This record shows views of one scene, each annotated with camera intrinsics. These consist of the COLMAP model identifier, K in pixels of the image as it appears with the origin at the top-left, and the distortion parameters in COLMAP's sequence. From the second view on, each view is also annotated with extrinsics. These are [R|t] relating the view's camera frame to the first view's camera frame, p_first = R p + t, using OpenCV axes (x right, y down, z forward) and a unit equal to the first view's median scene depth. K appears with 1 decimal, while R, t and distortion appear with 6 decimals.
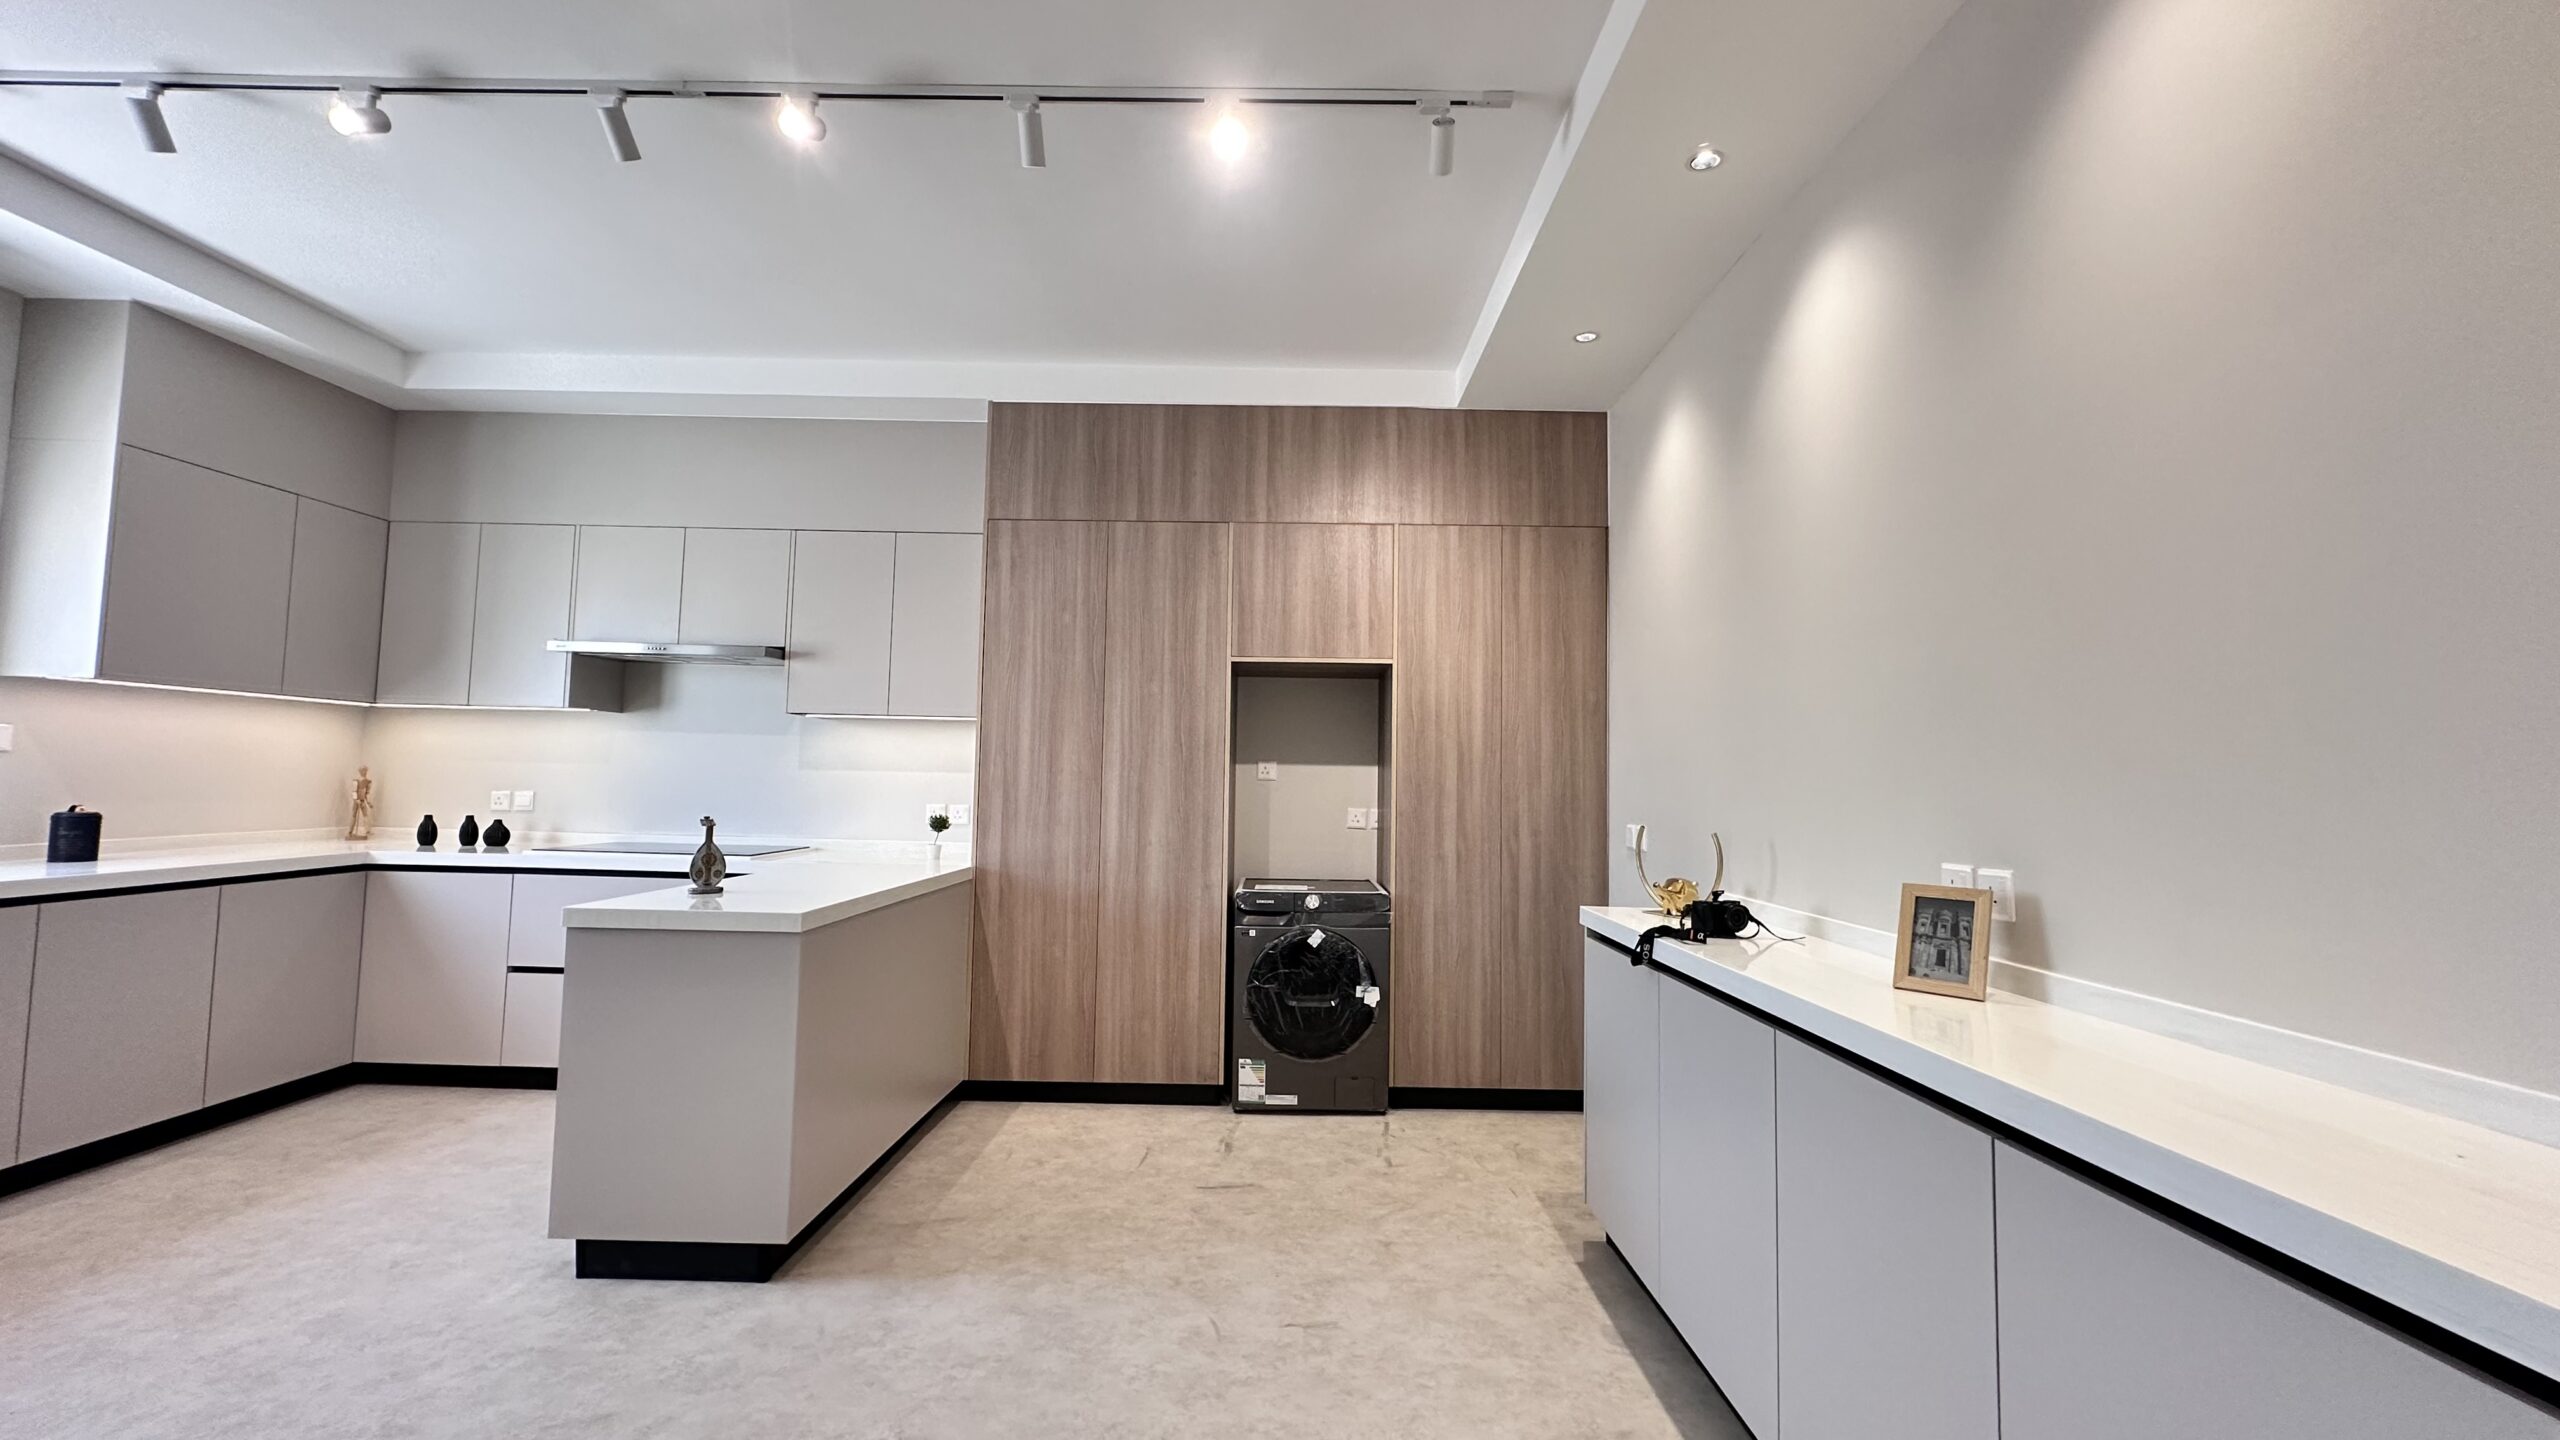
lens RADIAL K [[1019.2, 0, 1276.4], [0, 1019.2, 719.3], [0, 0, 1]] dist [-0.001345, 0.000564]
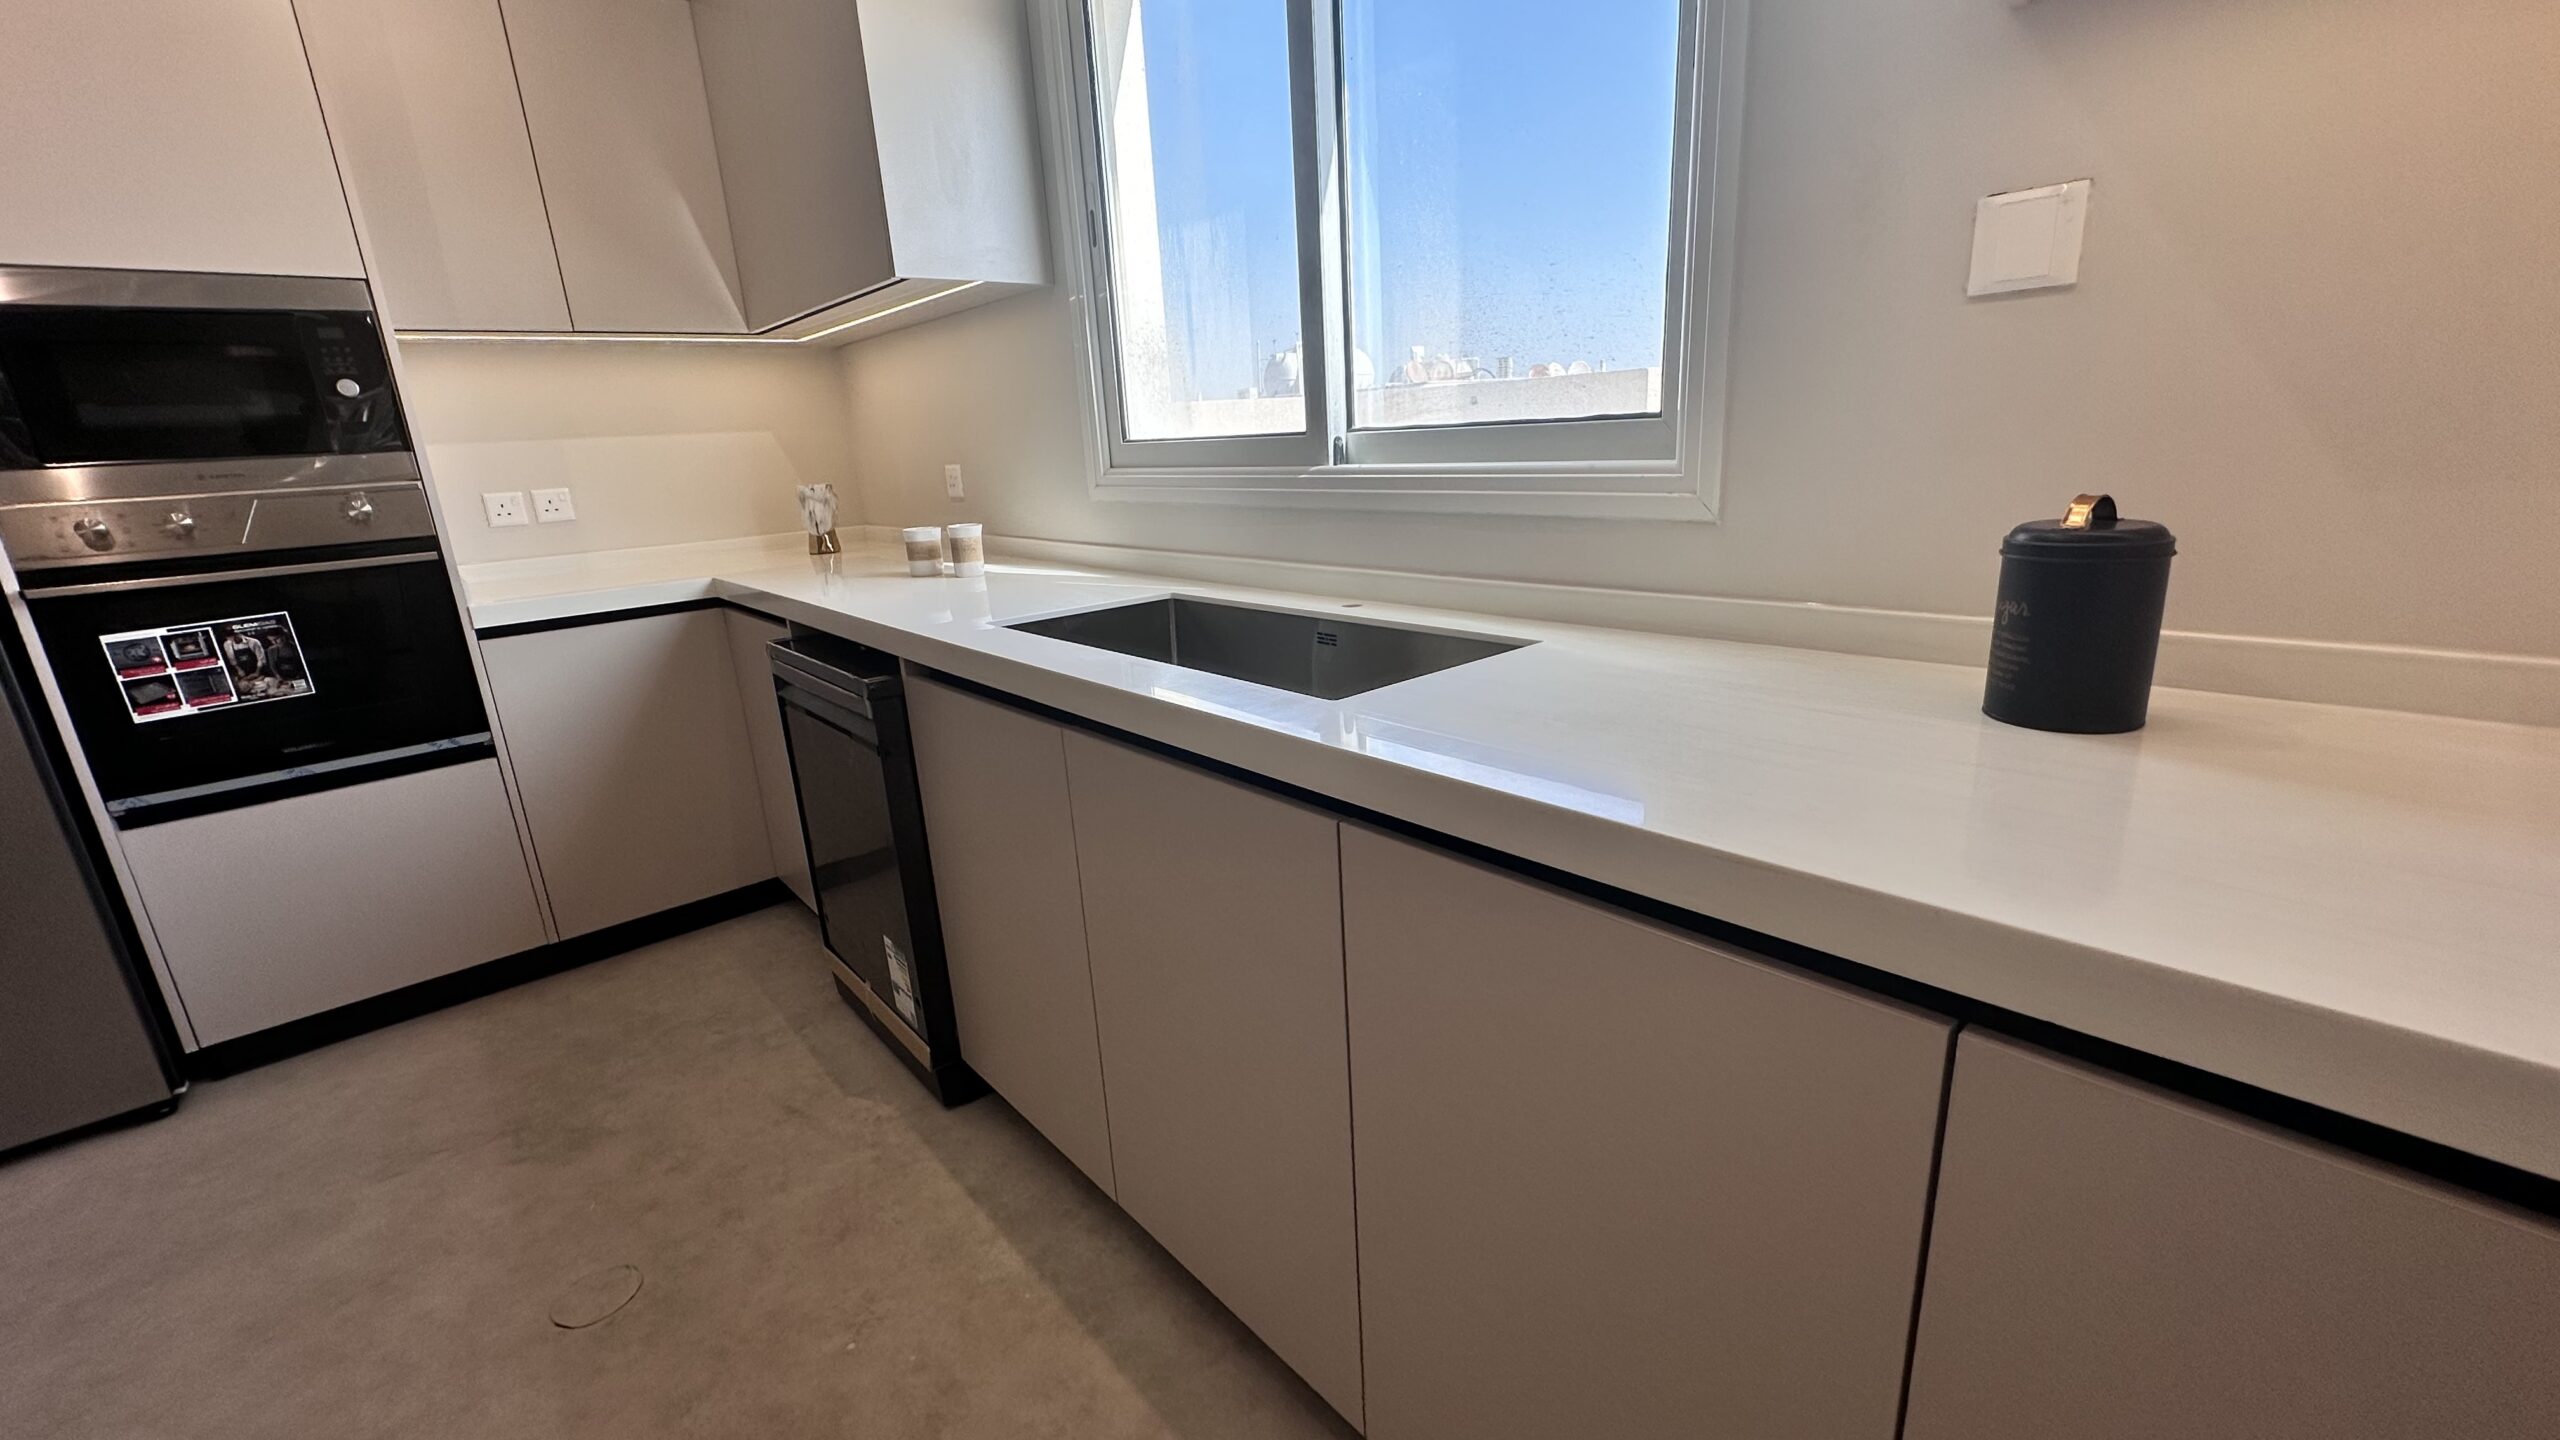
lens RADIAL K [[1019.2, 0, 1276.4], [0, 1019.2, 719.3], [0, 0, 1]] dist [-0.001345, 0.000564]
pose [[-0.747057, 0.196572, -0.635032, -0.739573], [0.078551, 0.974690, 0.209305, 0.060029], [0.660103, 0.106480, -0.743590, 0.901313]]
